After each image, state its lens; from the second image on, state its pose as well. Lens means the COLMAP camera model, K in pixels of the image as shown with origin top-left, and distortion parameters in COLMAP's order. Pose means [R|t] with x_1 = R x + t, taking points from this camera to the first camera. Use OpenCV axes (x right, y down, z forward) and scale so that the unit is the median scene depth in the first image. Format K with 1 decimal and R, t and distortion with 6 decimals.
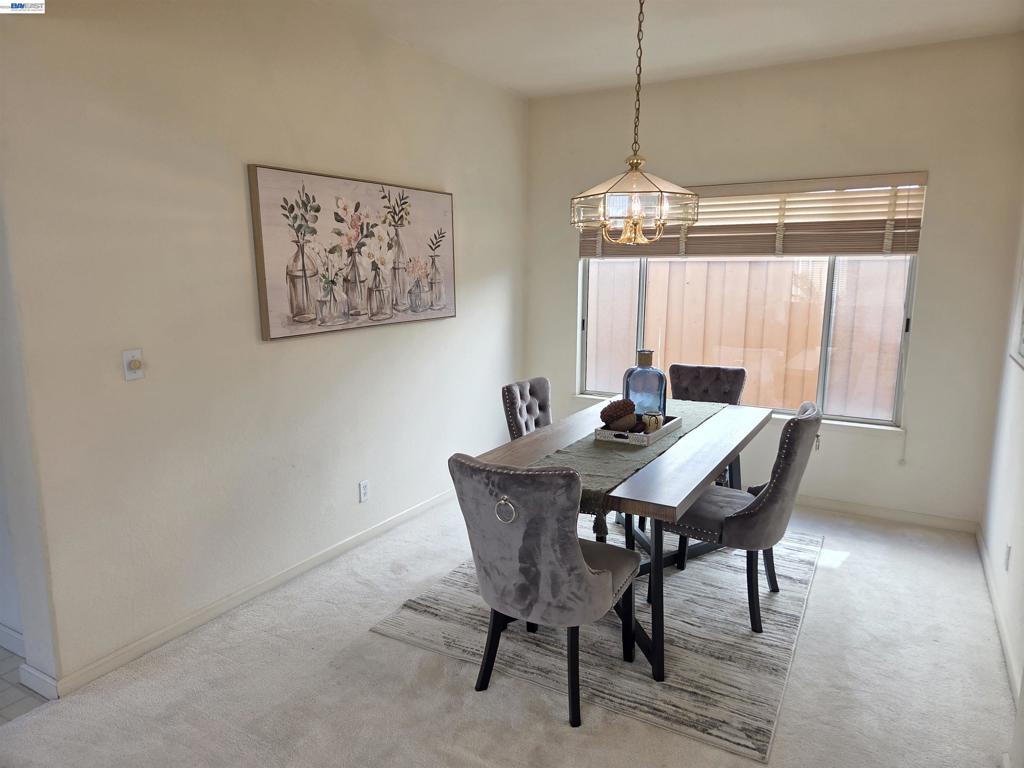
lens RADIAL K [[688.6, 0, 511.4], [0, 688.6, 377.5], [0, 0, 1]] dist [0.063482, -0.001426]
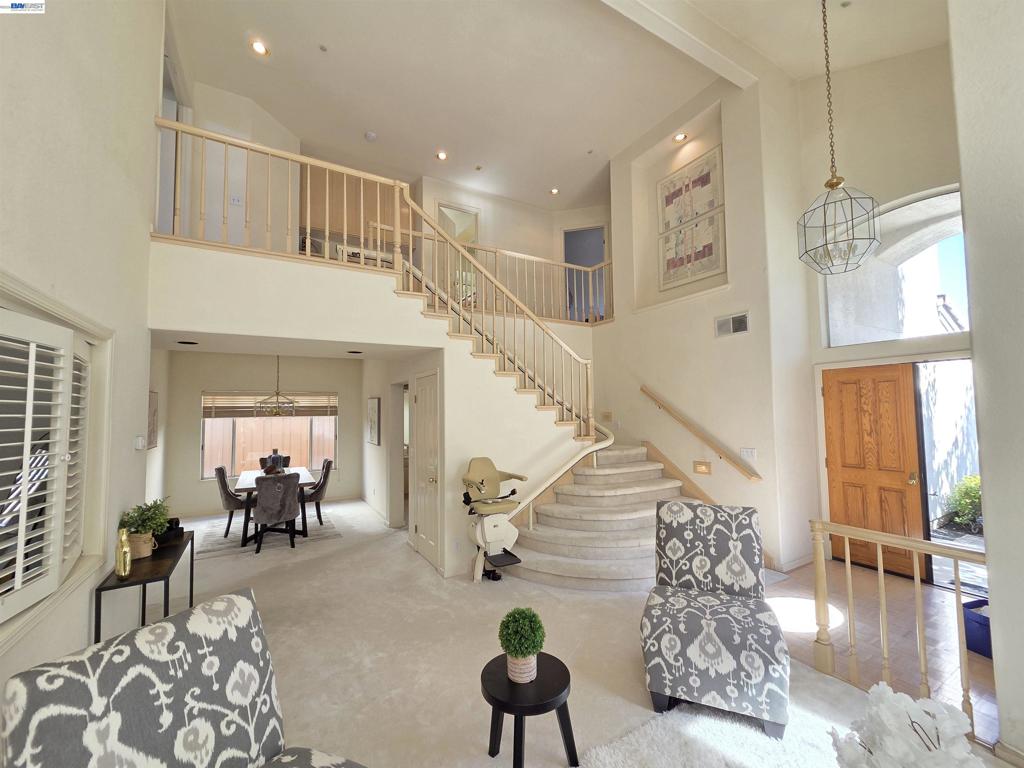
lens RADIAL K [[418.1, 0, 504.7], [0, 418.1, 385.7], [0, 0, 1]] dist [0.007881, -0.001000]
pose [[0.496867, 0.044481, 0.866686, -0.956209], [0.167349, 0.975030, -0.145982, 0.137237], [-0.851538, 0.217572, 0.477017, -0.838987]]
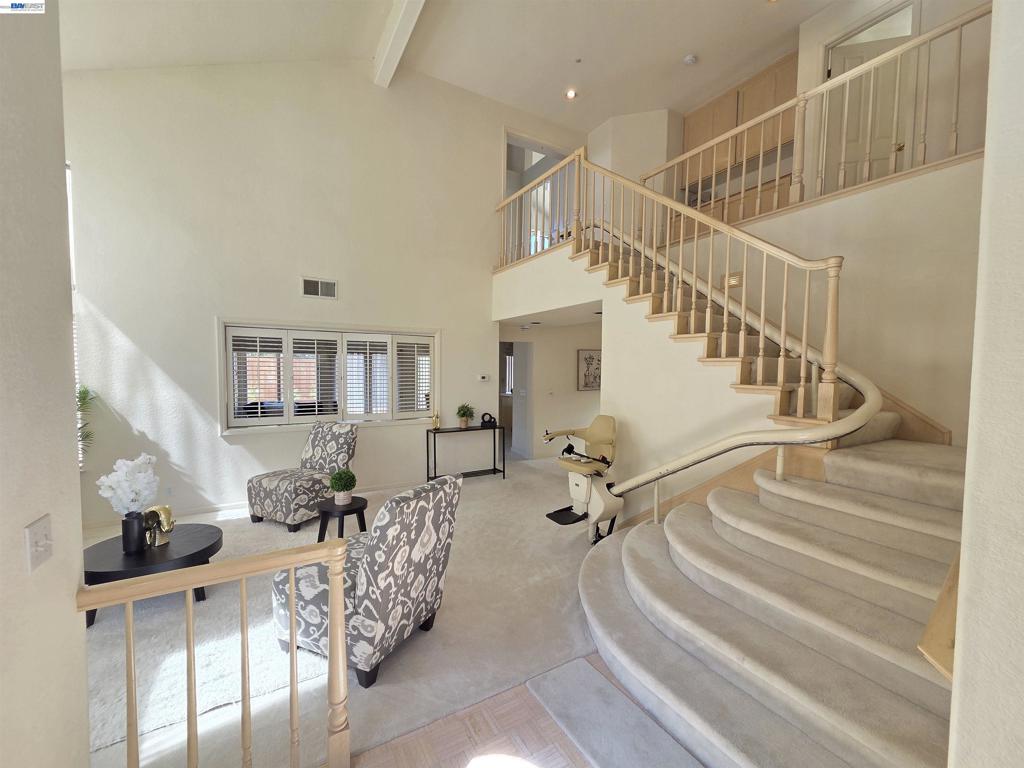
lens RADIAL K [[418.1, 0, 512.8], [0, 418.1, 387.9], [0, 0, 1]] dist [0.007881, -0.001000]
pose [[0.878362, 0.032038, -0.476921, 0.463211], [-0.096840, 0.988988, -0.111917, 0.232793], [0.468083, 0.144489, 0.871792, -1.275545]]
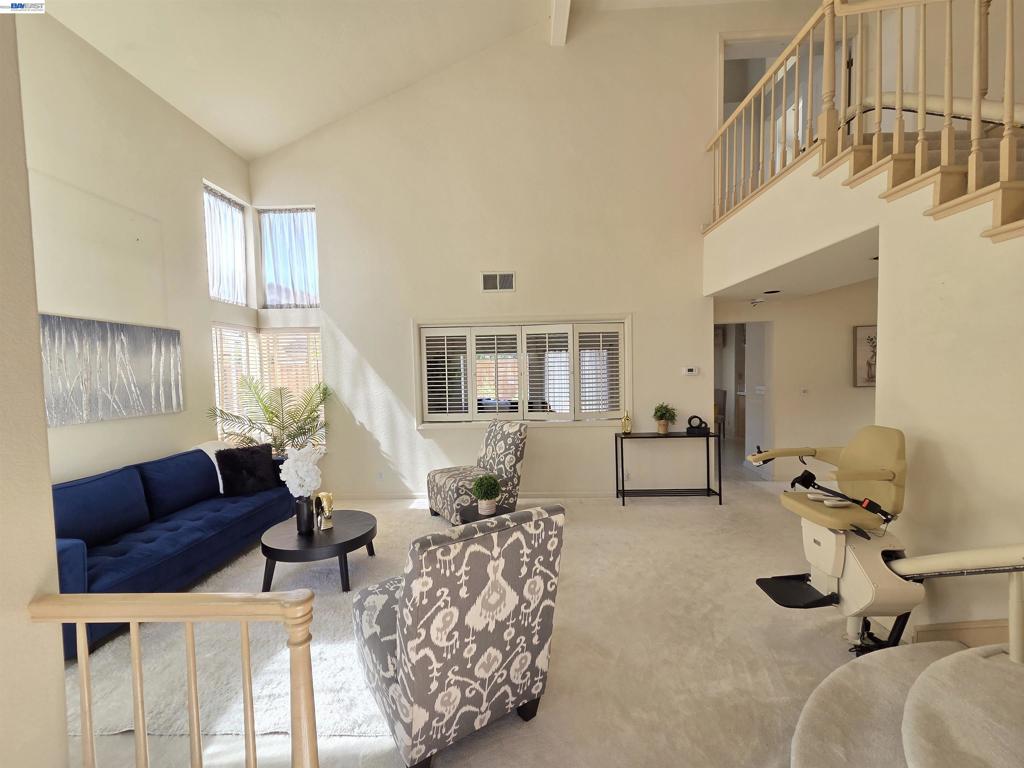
lens RADIAL K [[418.1, 0, 510.8], [0, 418.1, 388.6], [0, 0, 1]] dist [0.007881, -0.001000]
pose [[0.483335, 0.029376, -0.874942, 0.428045], [-0.136139, 0.989800, -0.041974, 0.200103], [0.864785, 0.139402, 0.482404, -0.947923]]
